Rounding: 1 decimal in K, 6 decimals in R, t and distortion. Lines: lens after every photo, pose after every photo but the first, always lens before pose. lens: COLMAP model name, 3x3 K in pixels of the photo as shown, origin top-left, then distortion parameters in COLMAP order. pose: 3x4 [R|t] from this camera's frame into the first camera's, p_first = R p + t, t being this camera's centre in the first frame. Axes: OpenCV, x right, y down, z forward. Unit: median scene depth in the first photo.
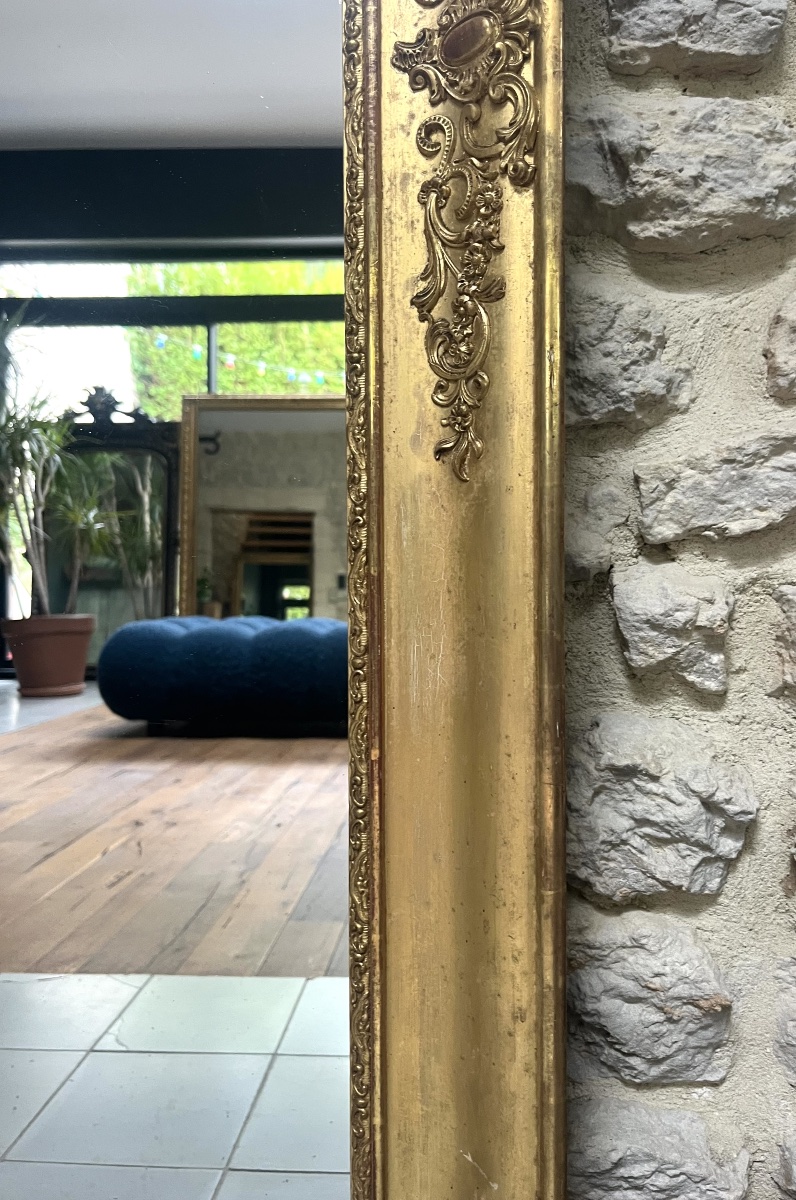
lens RADIAL K [[920.0, 0, 427.6], [0, 920.0, 593.3], [0, 0, 1]] dist [0.026367, -0.040911]
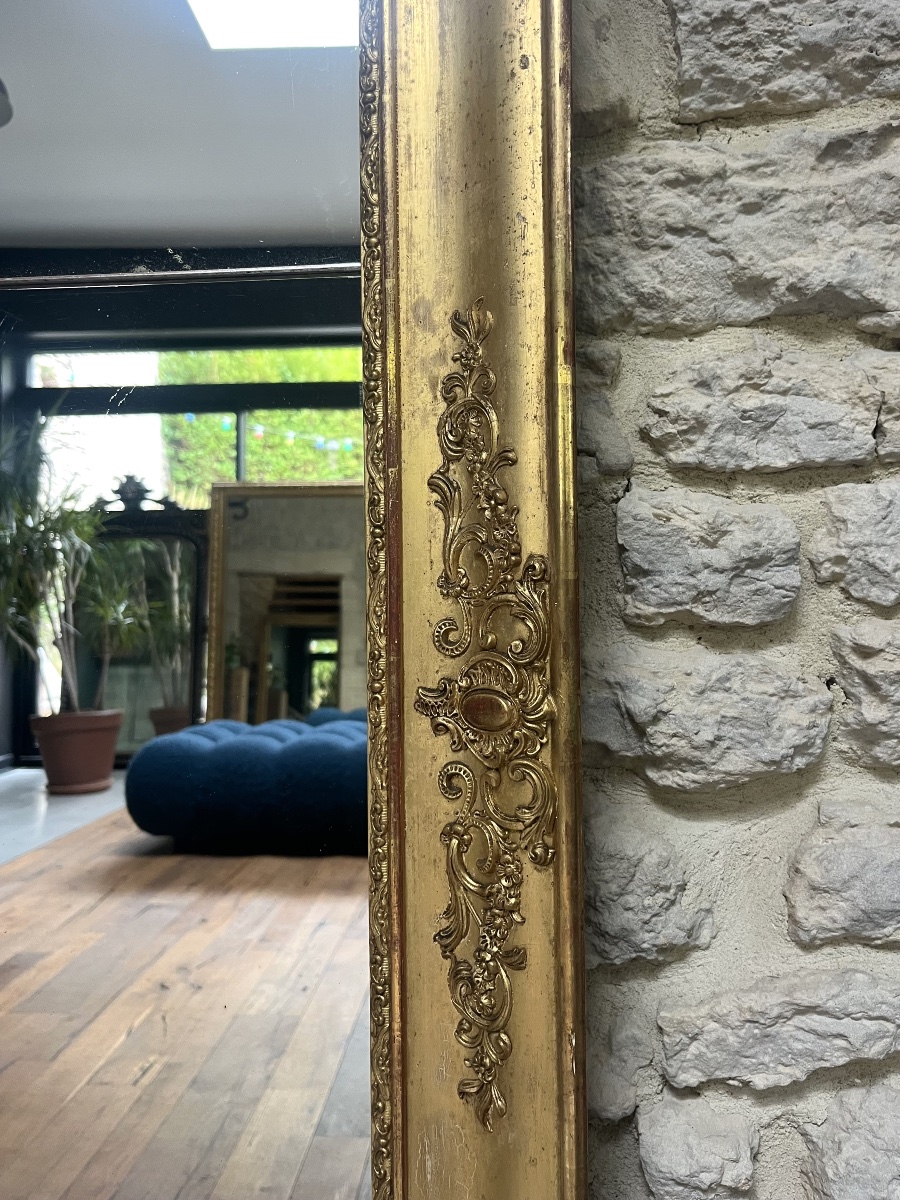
lens RADIAL K [[915.5, 0, 438.6], [0, 915.5, 600.7], [0, 0, 1]] dist [0.050167, -0.074792]
pose [[0.999850, -0.005672, -0.016369, 0.004987], [0.004931, 0.998977, -0.044947, -0.536450], [0.016607, 0.044859, 0.998855, -0.028165]]
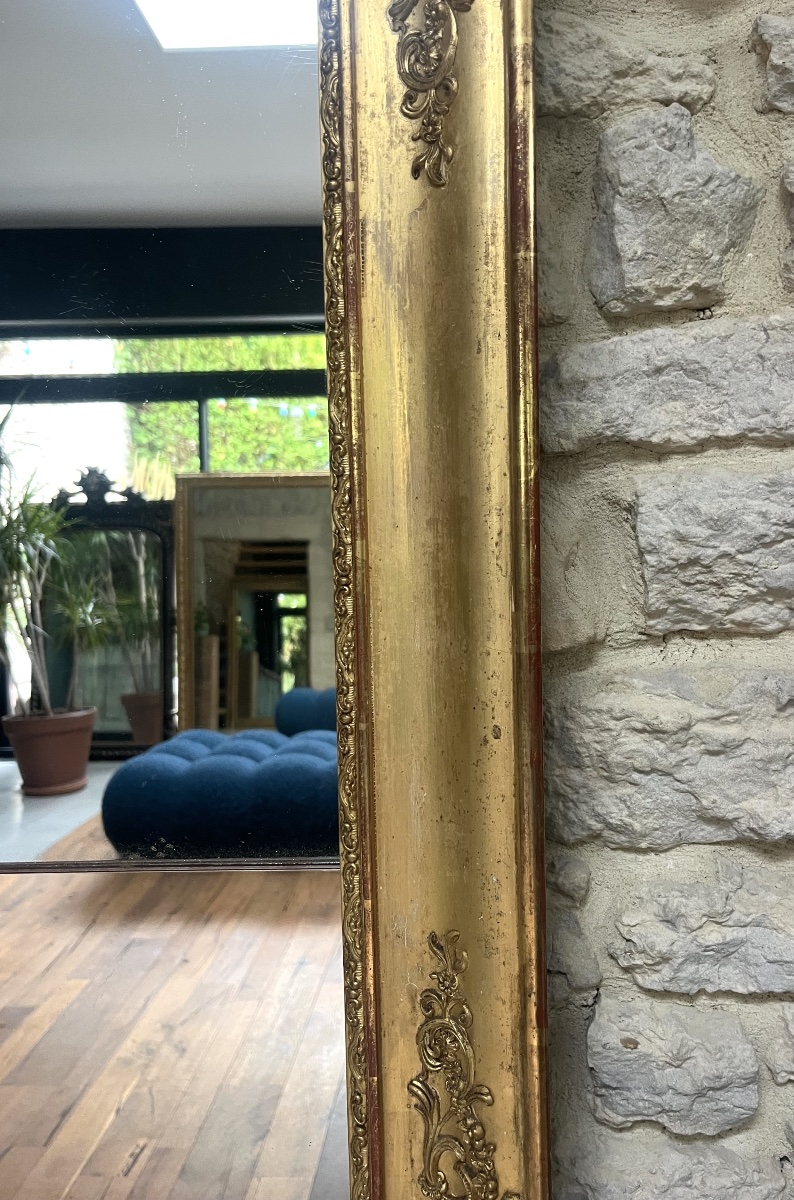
lens RADIAL K [[920.0, 0, 426.4], [0, 920.0, 604.3], [0, 0, 1]] dist [0.026367, -0.040911]
pose [[0.999809, -0.019223, 0.003574, 0.005269], [0.019116, 0.999429, 0.027879, -1.201061], [-0.004108, -0.027806, 0.999605, -0.073021]]
